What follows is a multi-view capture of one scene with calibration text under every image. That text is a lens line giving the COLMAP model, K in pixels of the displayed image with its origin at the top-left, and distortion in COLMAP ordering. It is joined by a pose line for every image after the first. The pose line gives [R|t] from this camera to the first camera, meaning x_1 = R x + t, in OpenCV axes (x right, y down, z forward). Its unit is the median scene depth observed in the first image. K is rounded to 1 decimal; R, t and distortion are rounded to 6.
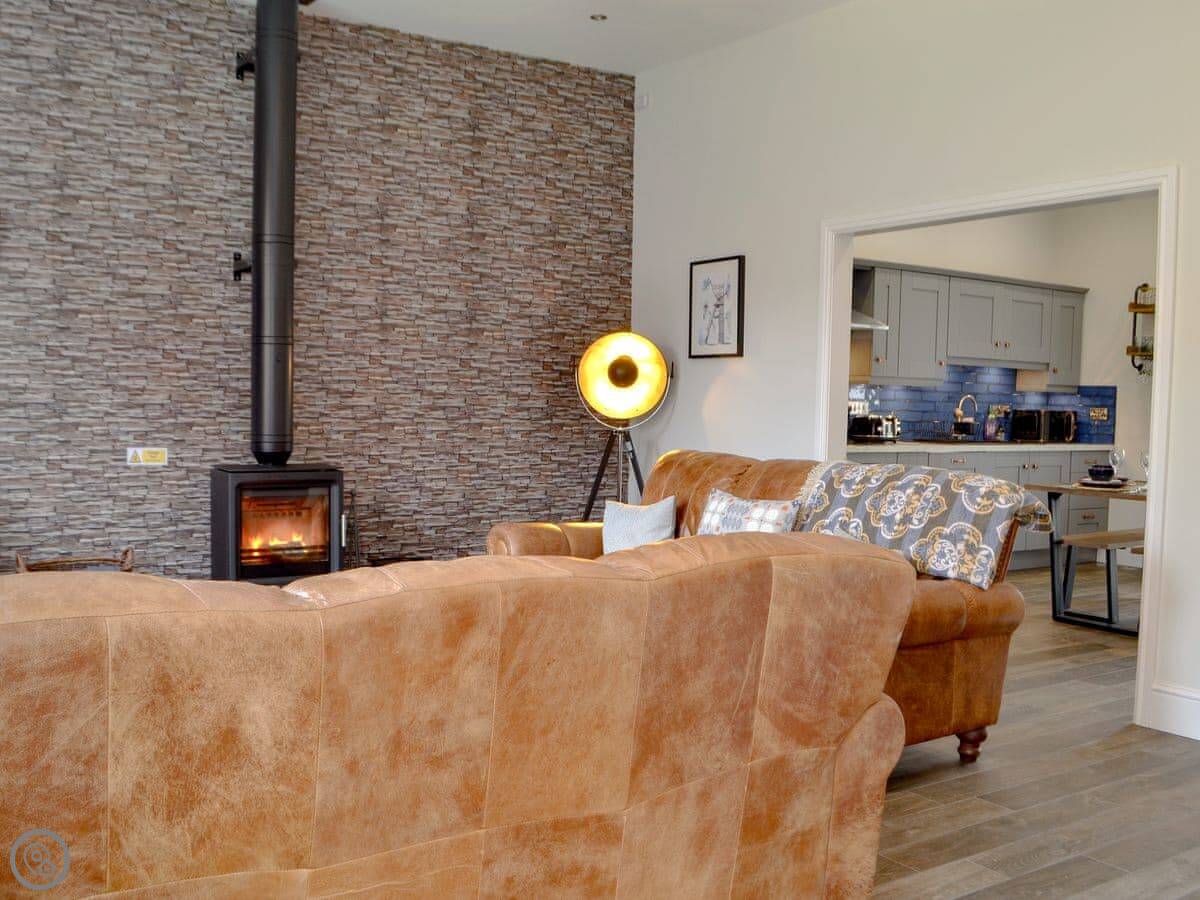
lens RADIAL K [[1171.6, 0, 536.9], [0, 1171.6, 487.5], [0, 0, 1]] dist [-0.076120, 0.000000]
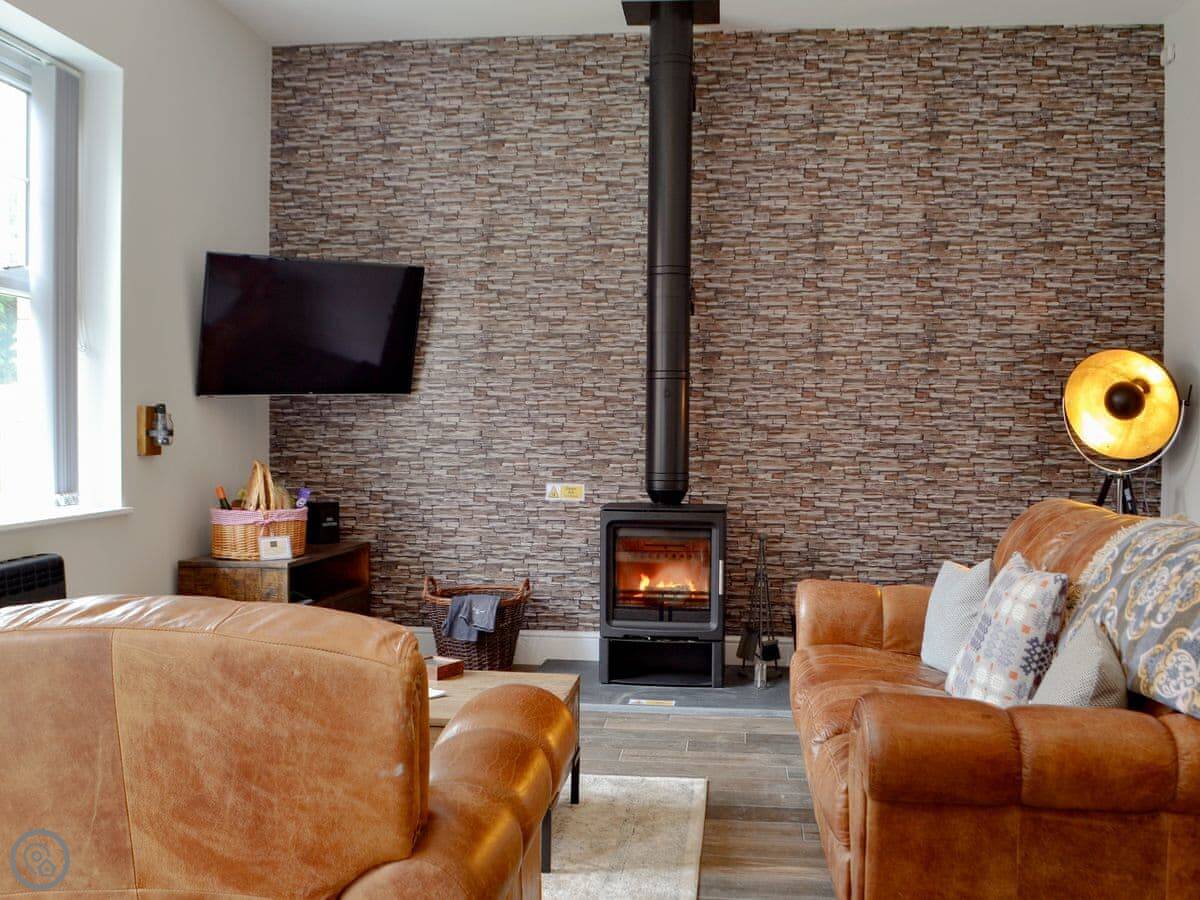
lens RADIAL K [[1171.6, 0, 620.9], [0, 1171.6, 474.6], [0, 0, 1]] dist [-0.076120, 0.000000]
pose [[0.780675, 0.013682, -0.624787, 0.326413], [-0.042524, 0.998606, -0.031266, -0.011201], [0.623488, 0.050977, 0.780169, 0.210994]]
